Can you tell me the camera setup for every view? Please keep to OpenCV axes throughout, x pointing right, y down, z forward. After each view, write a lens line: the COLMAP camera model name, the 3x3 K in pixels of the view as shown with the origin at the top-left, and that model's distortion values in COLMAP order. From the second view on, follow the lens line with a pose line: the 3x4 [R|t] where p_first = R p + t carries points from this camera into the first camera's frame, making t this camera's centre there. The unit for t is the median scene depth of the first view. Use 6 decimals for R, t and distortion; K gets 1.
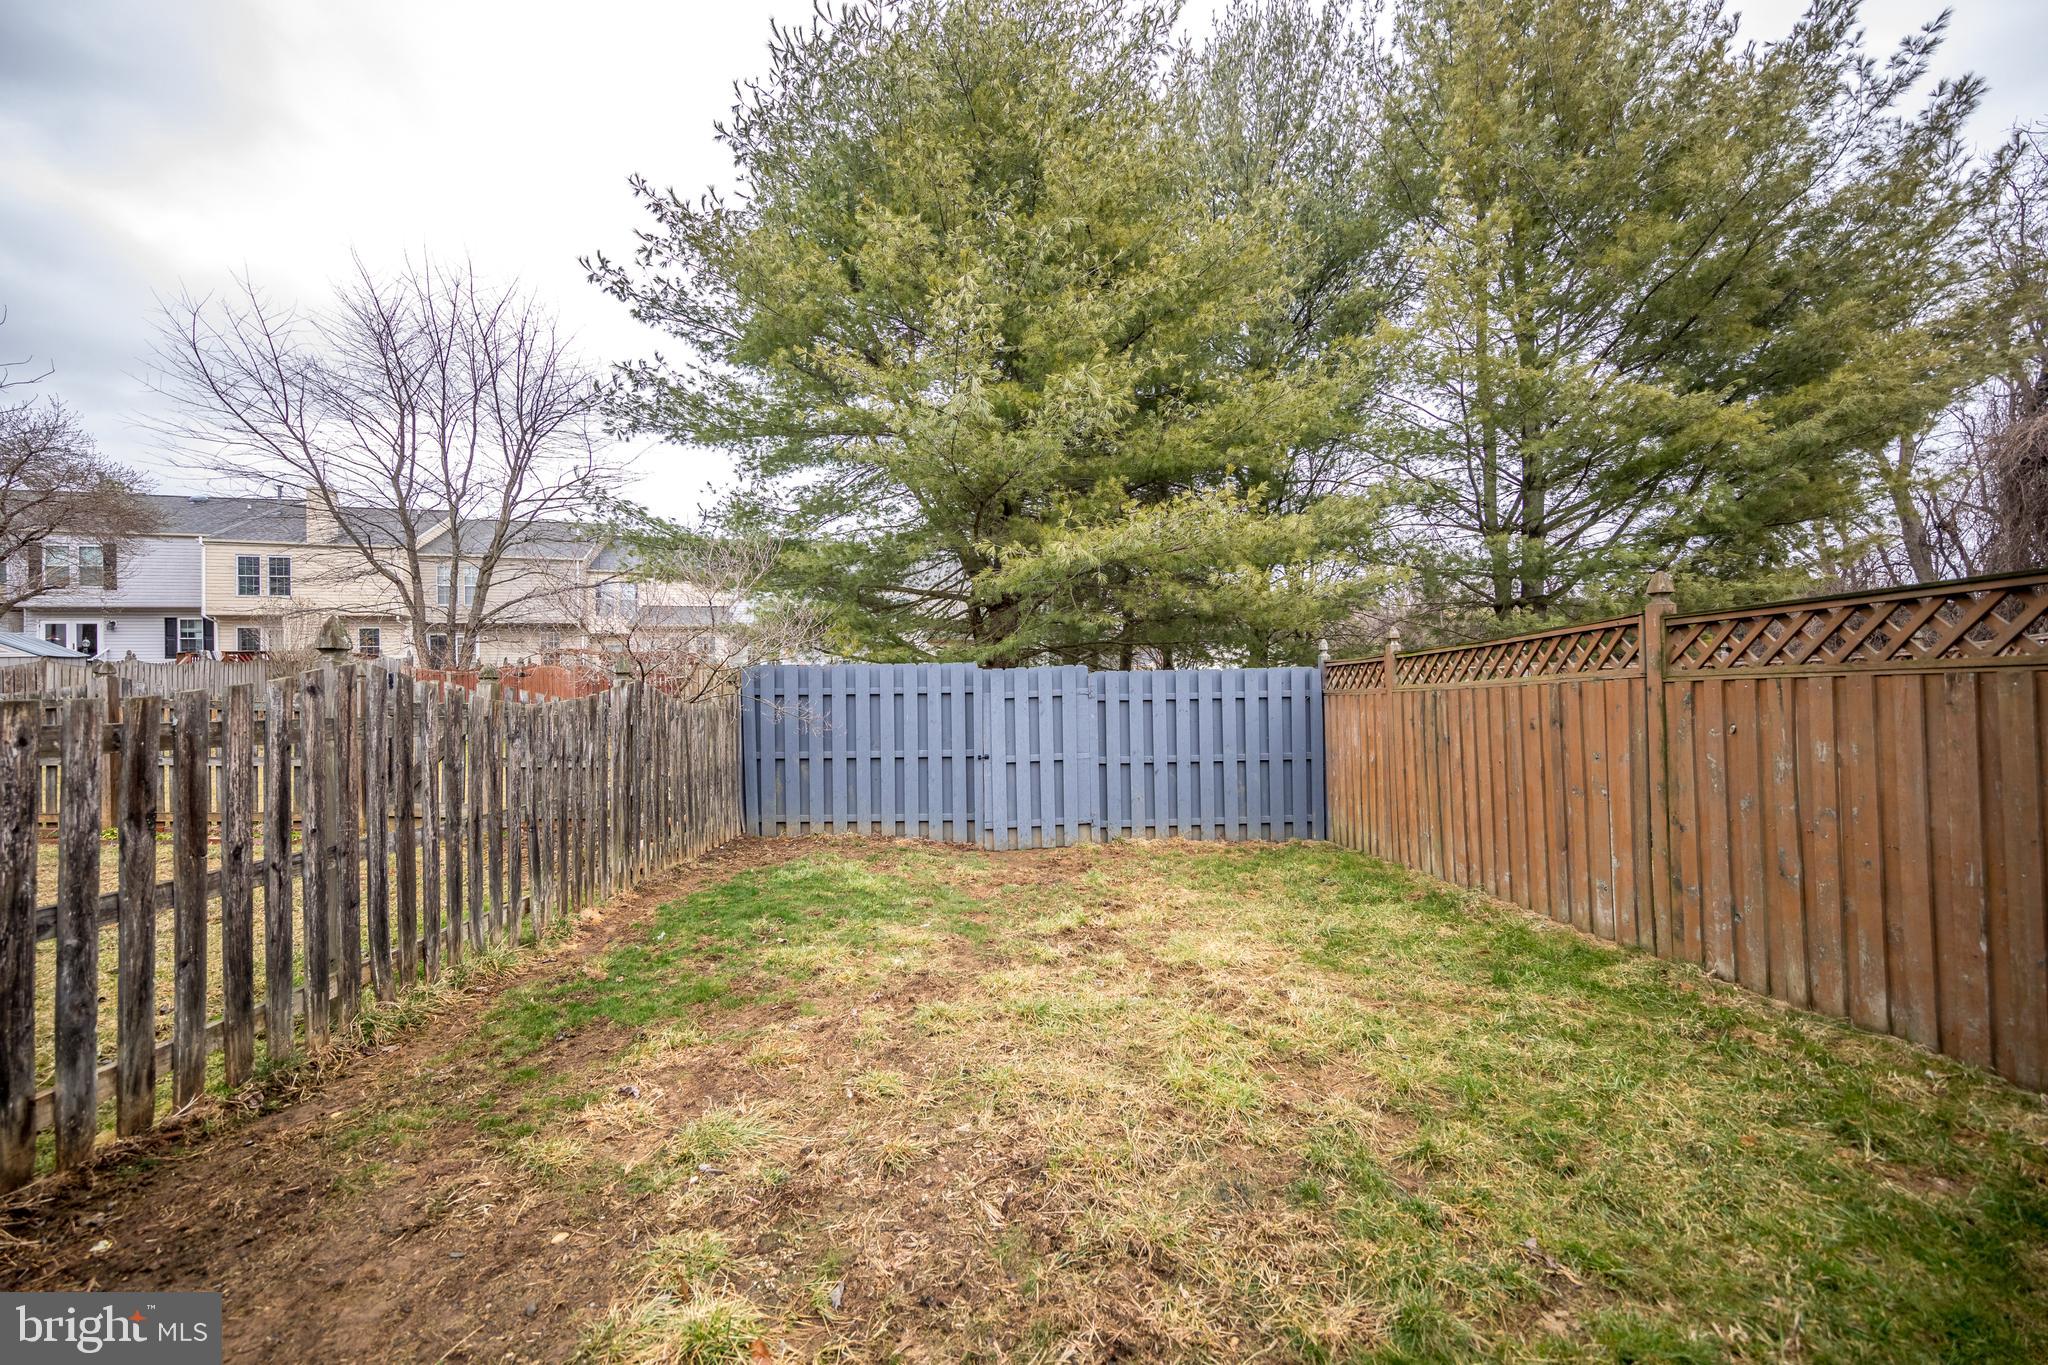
lens RADIAL K [[748.5, 0, 1024.0], [0, 748.5, 682.5], [0, 0, 1]] dist [0.000935, -0.000124]
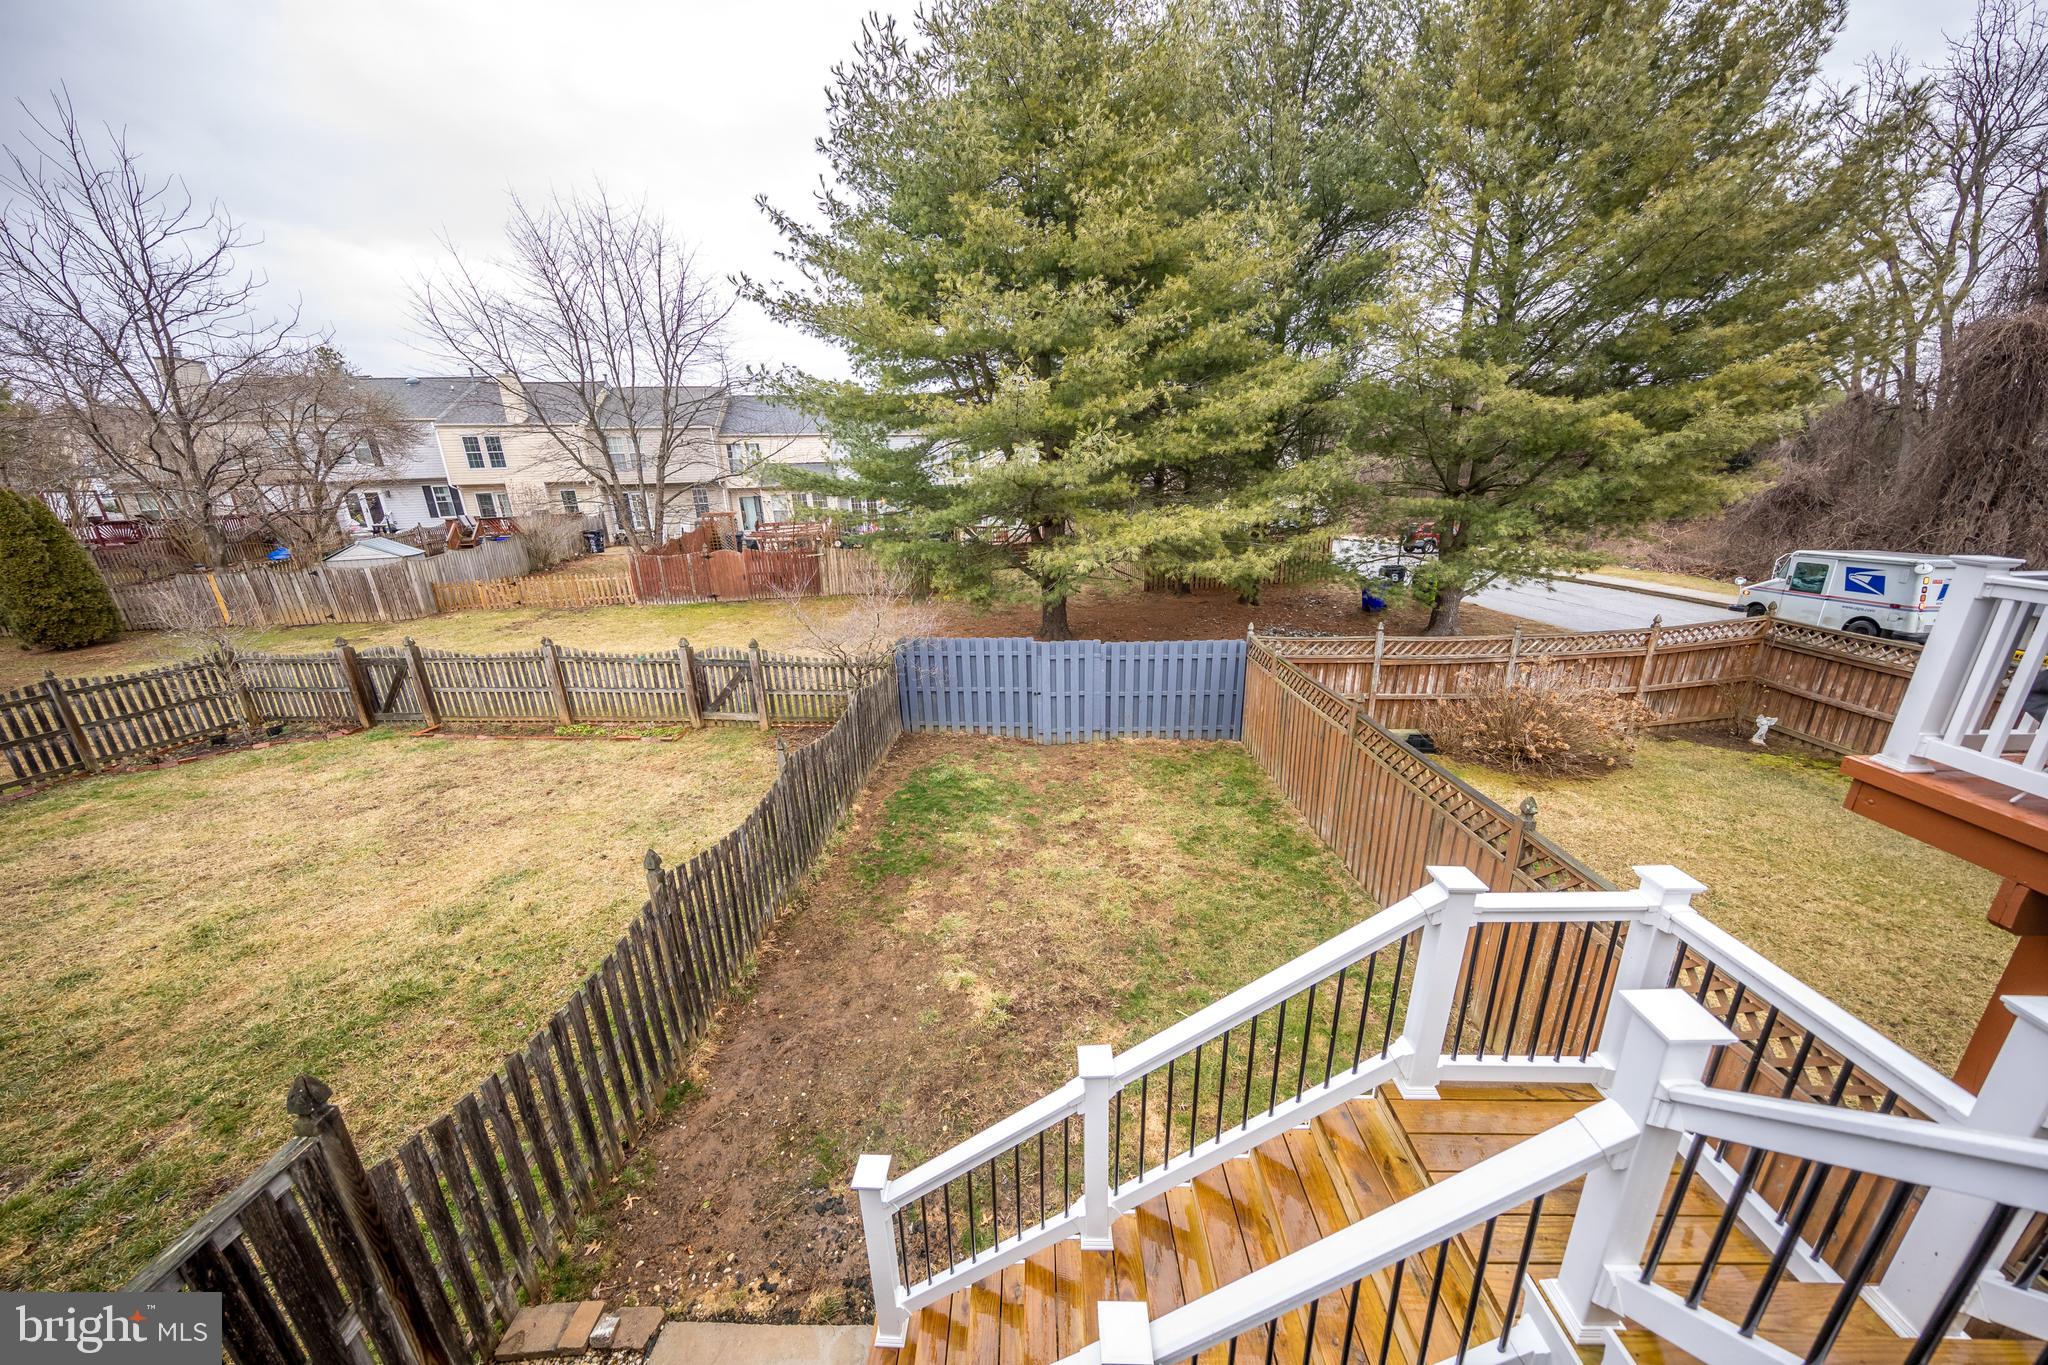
lens RADIAL K [[637.1, 0, 1024.0], [0, 637.1, 682.5], [0, 0, 1]] dist [-0.000336, -0.000009]
pose [[0.996600, 0.014322, -0.081138, 0.032964], [0.010669, 0.954051, 0.299453, -0.357214], [0.081698, -0.299300, 0.950655, -0.374276]]
